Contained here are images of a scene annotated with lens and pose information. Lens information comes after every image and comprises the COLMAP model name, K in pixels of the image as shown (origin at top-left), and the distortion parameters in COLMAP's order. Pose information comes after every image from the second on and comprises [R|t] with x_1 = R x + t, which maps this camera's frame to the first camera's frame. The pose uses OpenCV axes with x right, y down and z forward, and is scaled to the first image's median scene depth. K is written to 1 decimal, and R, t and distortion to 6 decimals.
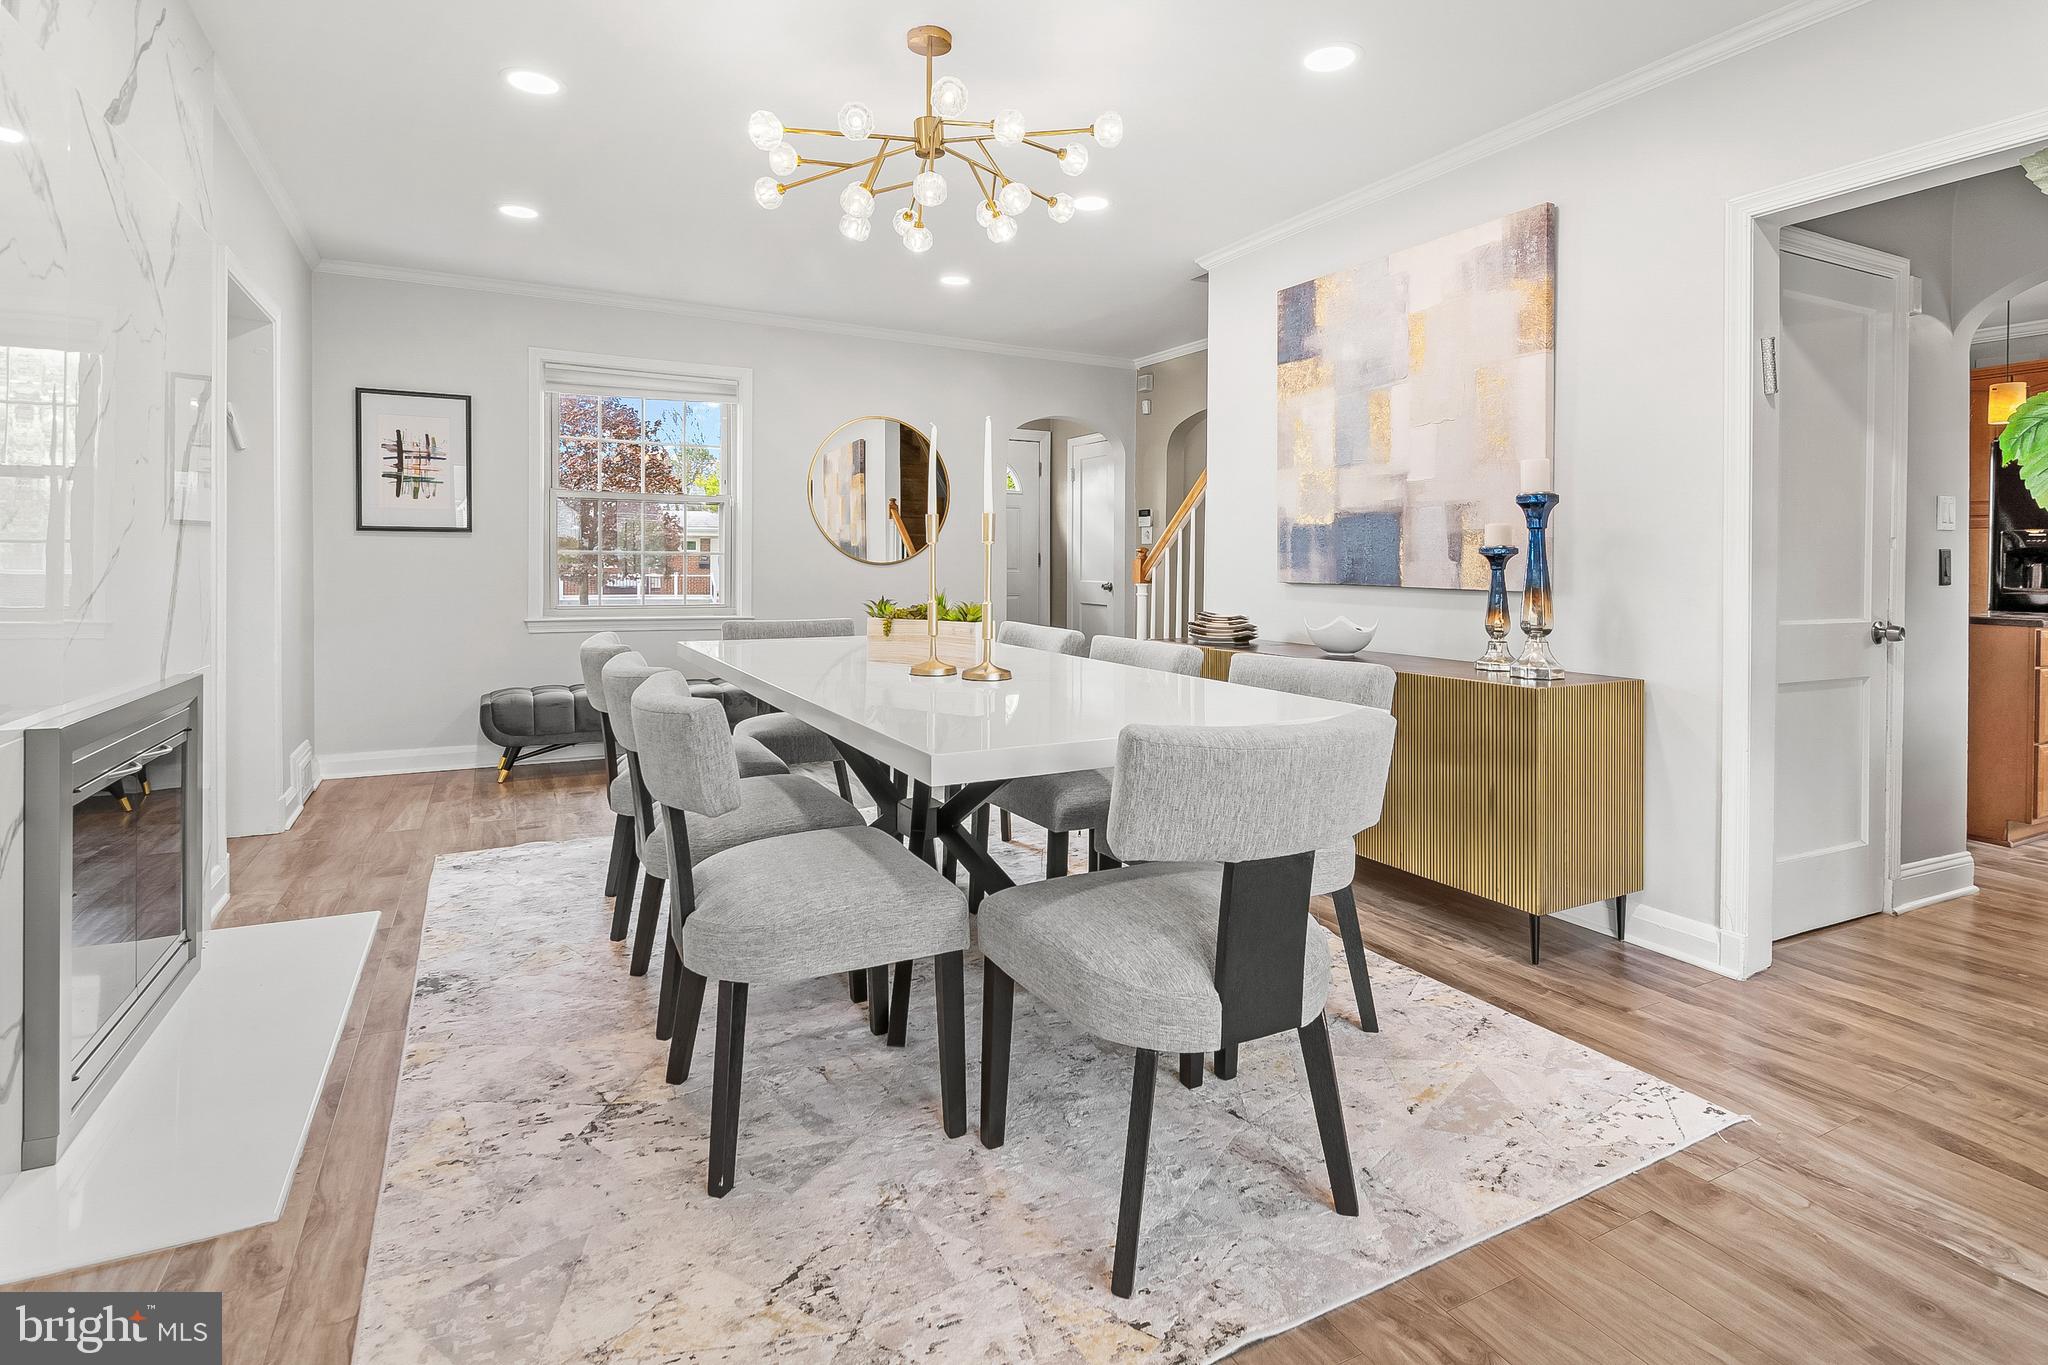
lens RADIAL K [[1013.6, 0, 1010.7], [0, 1013.6, 553.3], [0, 0, 1]] dist [-0.002891, -0.006776]
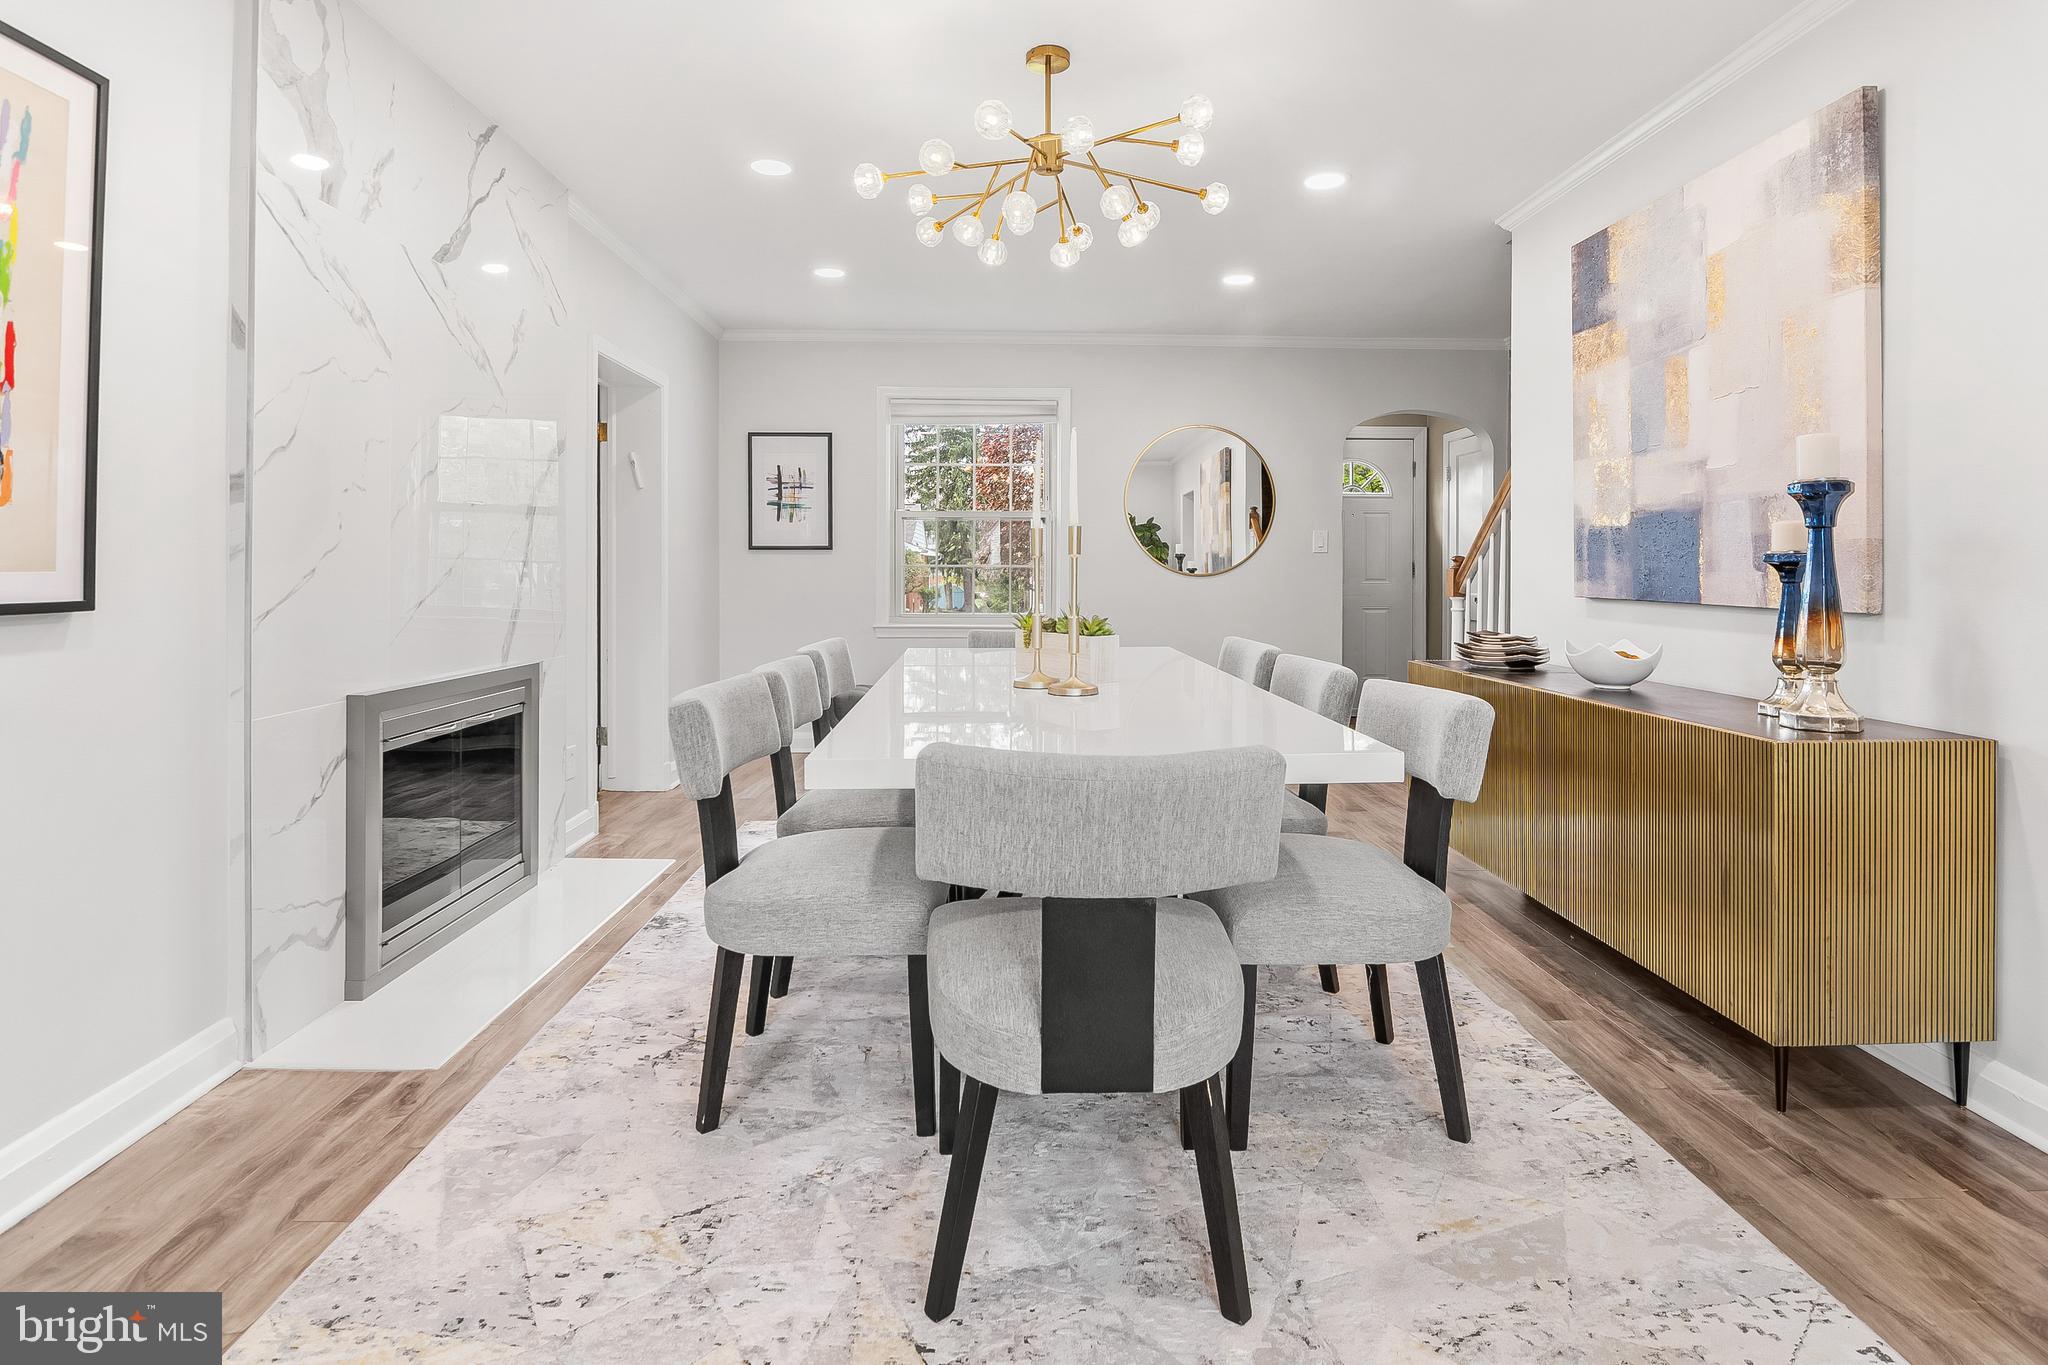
lens RADIAL K [[1013.6, 0, 1022.5], [0, 1013.6, 564.7], [0, 0, 1]] dist [-0.002891, -0.006776]
pose [[0.896819, -0.007794, -0.442328, 0.264140], [0.009158, 0.999958, 0.000948, -0.003073], [0.442302, -0.004902, 0.896853, 0.062818]]
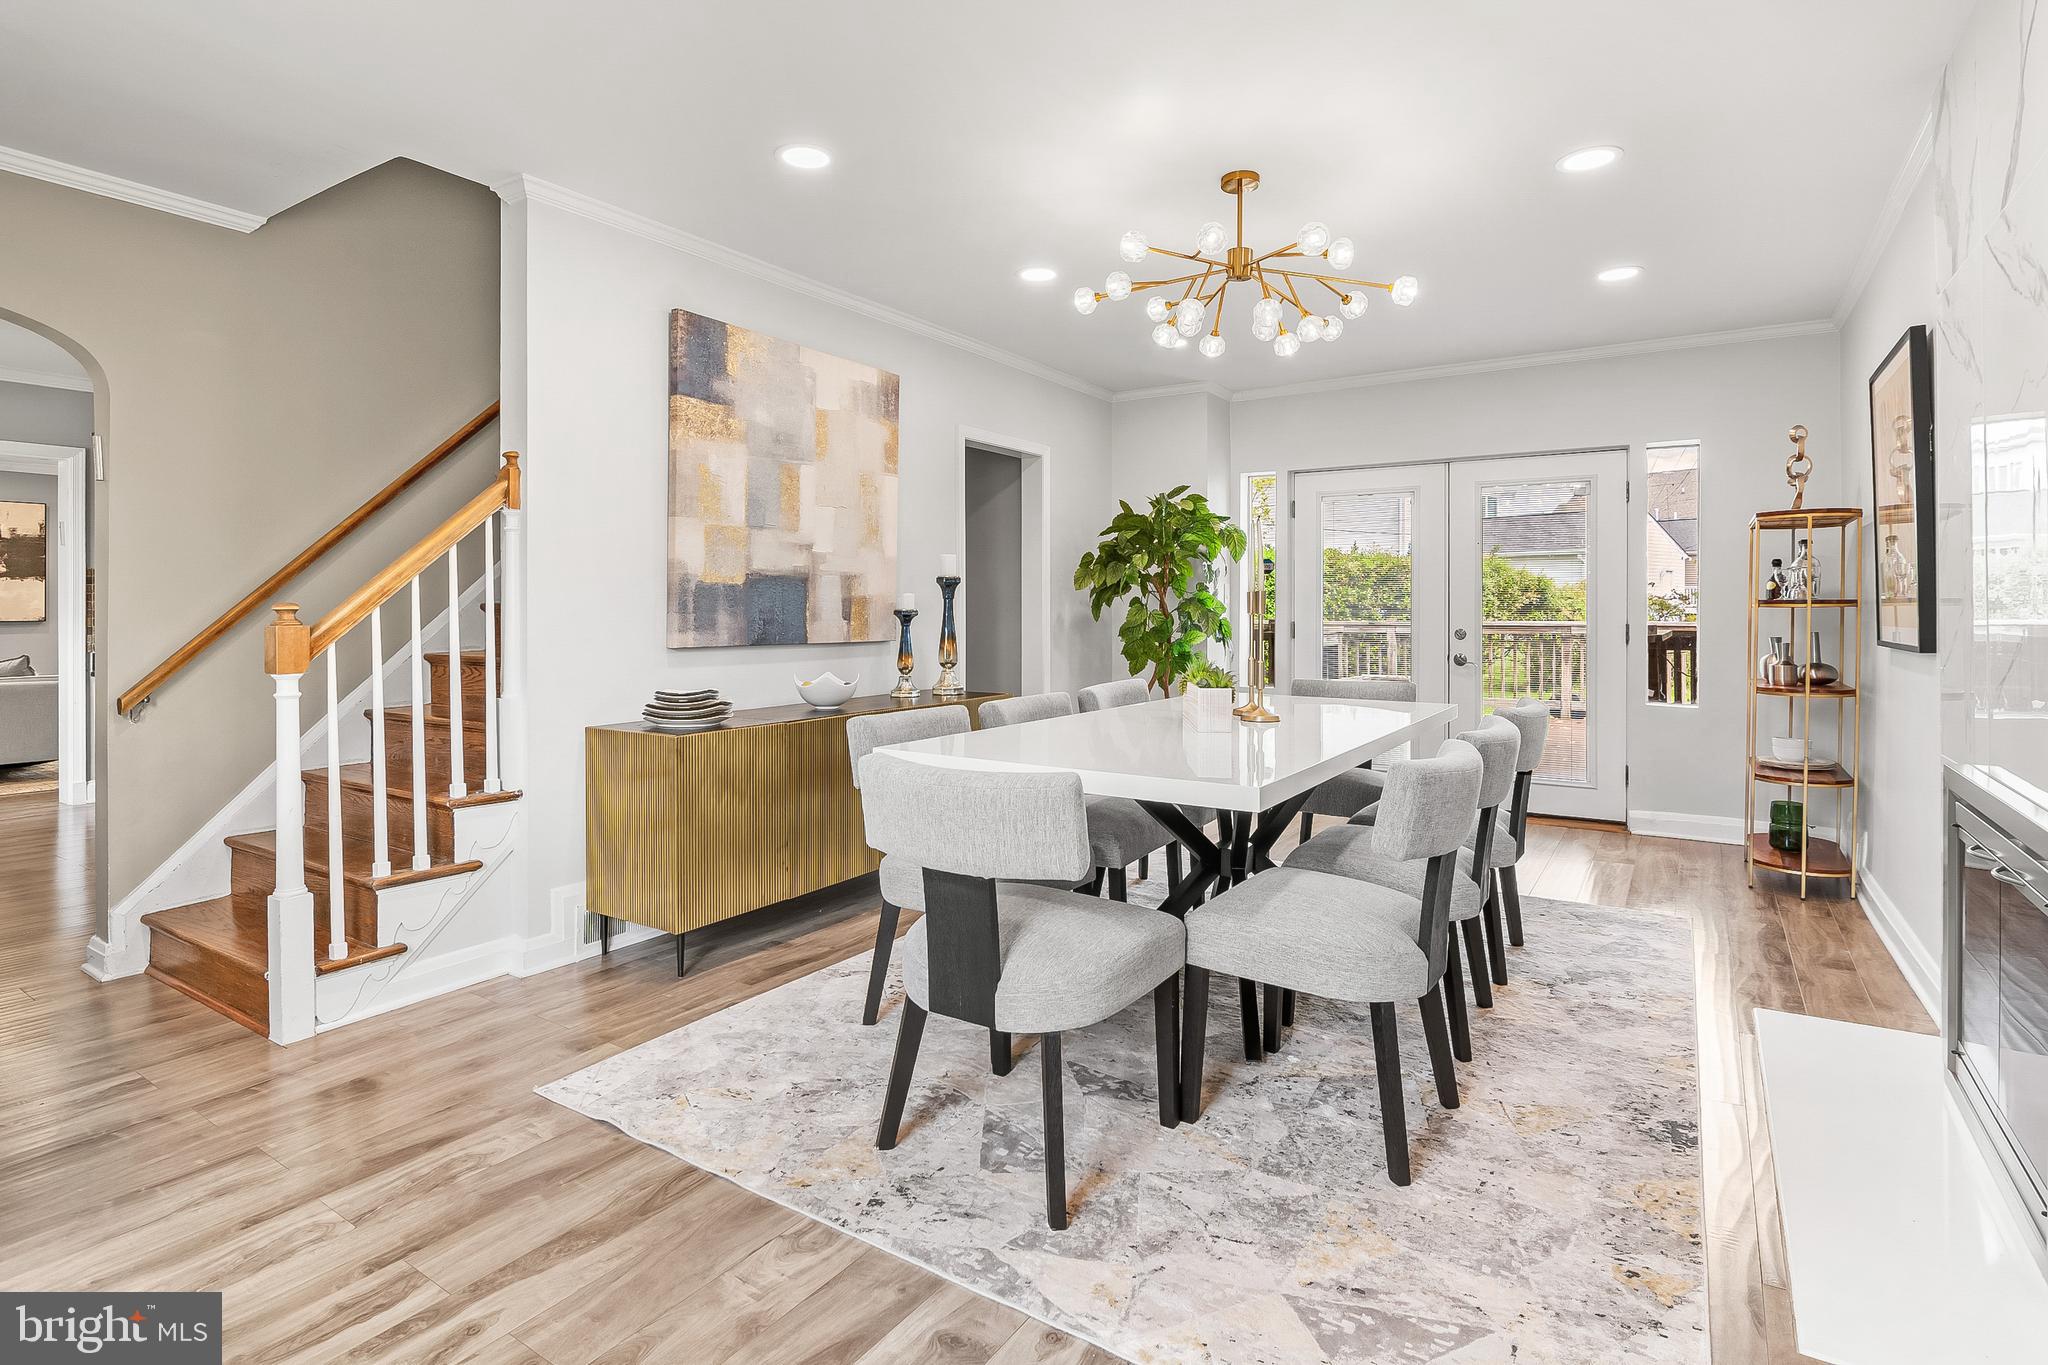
lens RADIAL K [[1013.6, 0, 1040.3], [0, 1013.6, 614.3], [0, 0, 1]] dist [-0.002891, -0.006776]
pose [[-0.506585, -0.013034, 0.862092, -0.745536], [-0.012967, 0.999888, 0.007498, -0.011859], [-0.862093, -0.007381, -0.506697, 1.374426]]
